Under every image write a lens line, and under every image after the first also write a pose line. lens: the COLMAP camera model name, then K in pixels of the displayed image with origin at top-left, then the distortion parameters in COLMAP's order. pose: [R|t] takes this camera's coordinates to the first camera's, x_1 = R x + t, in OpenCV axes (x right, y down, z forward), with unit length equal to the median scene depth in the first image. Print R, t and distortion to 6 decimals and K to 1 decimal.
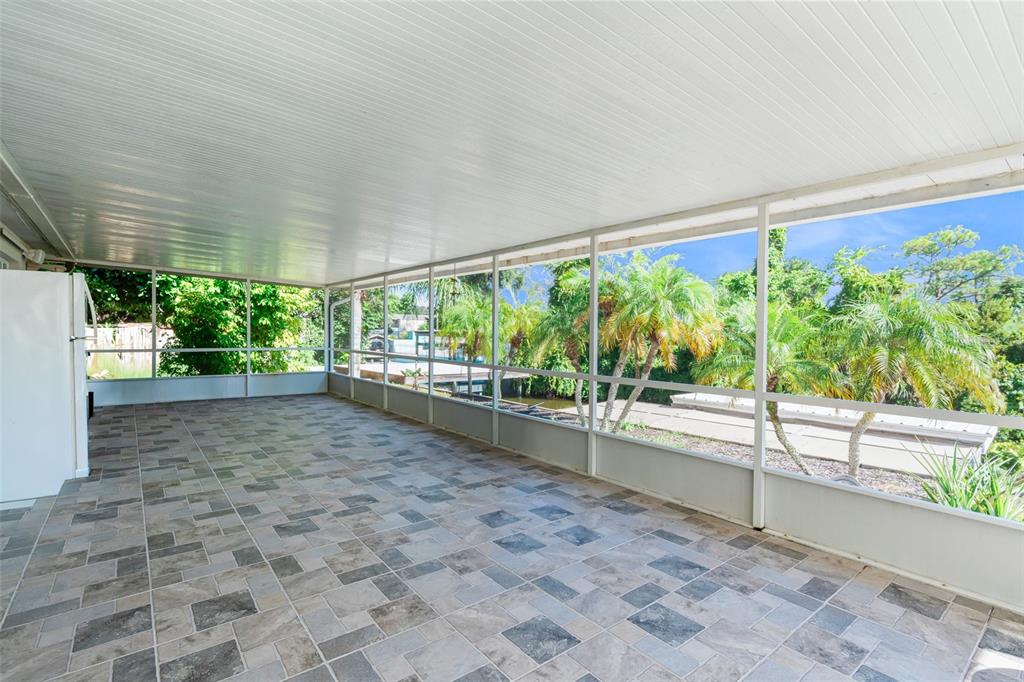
lens RADIAL K [[490.0, 0, 515.5], [0, 490.0, 336.2], [0, 0, 1]] dist [-0.002345, 0.000049]
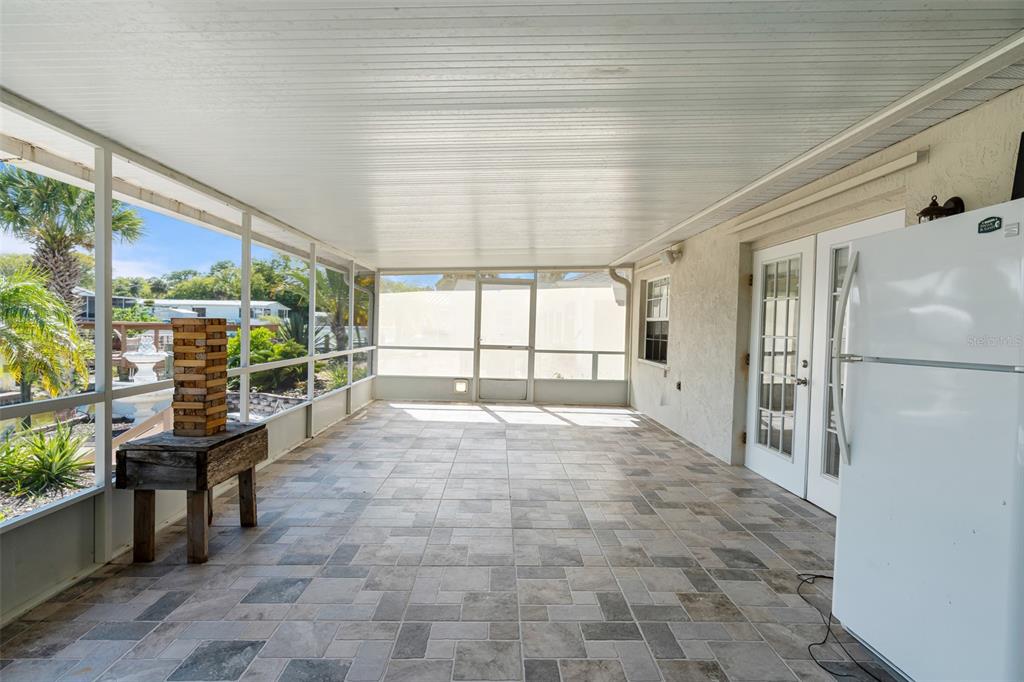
lens RADIAL K [[509.5, 0, 512.4], [0, 509.5, 330.8], [0, 0, 1]] dist [-0.004332, -0.000269]
pose [[-0.799416, -0.034979, 0.599758, -1.150976], [-0.025429, 0.999379, 0.024391, -0.034104], [-0.600239, 0.004247, -0.799809, 2.096983]]
